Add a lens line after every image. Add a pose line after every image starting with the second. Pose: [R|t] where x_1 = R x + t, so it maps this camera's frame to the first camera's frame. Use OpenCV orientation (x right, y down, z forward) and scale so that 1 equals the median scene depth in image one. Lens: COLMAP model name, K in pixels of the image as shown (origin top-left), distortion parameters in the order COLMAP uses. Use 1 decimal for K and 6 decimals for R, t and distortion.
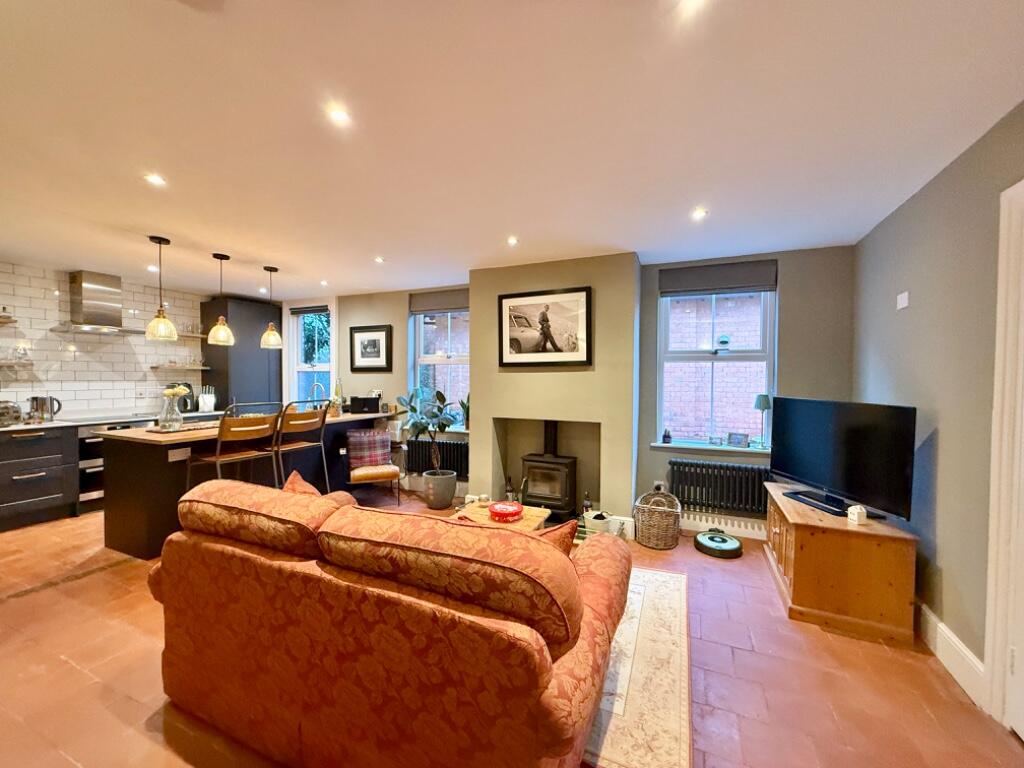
lens RADIAL K [[408.6, 0, 514.1], [0, 408.6, 385.8], [0, 0, 1]] dist [0.000970, 0.000115]
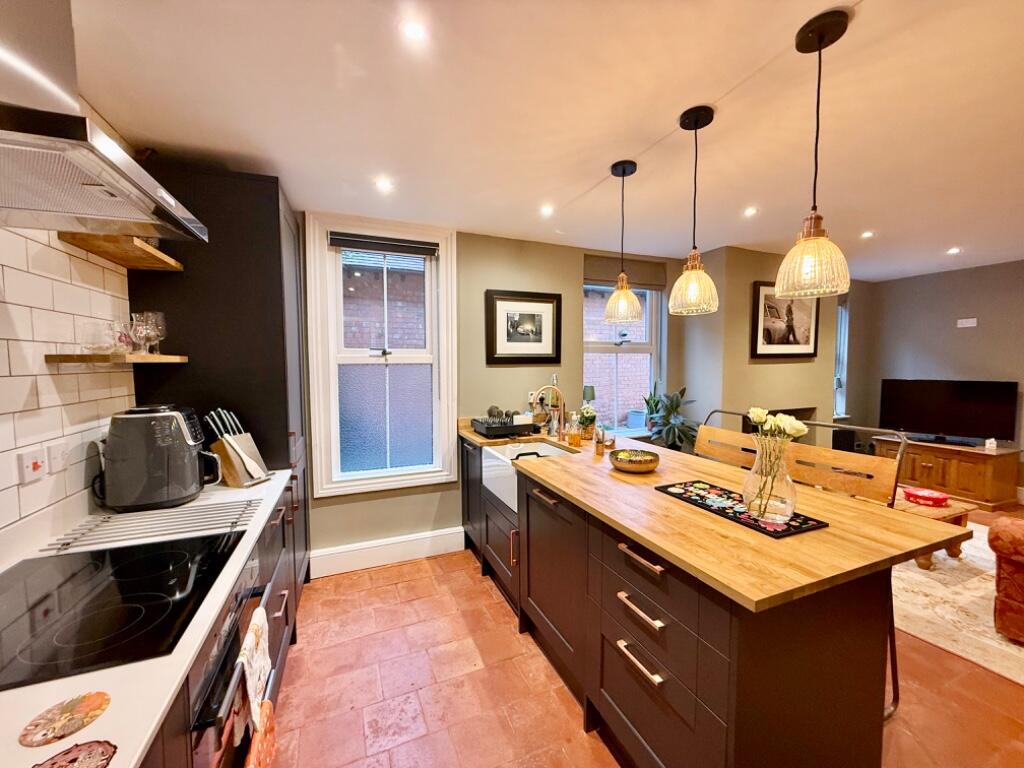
lens RADIAL K [[408.6, 0, 515.2], [0, 408.6, 385.1], [0, 0, 1]] dist [0.000970, 0.000115]
pose [[0.690819, -0.048968, 0.721368, -0.846838], [0.023452, 0.998697, 0.045335, -0.031525], [-0.722647, -0.014401, 0.691067, 0.583082]]
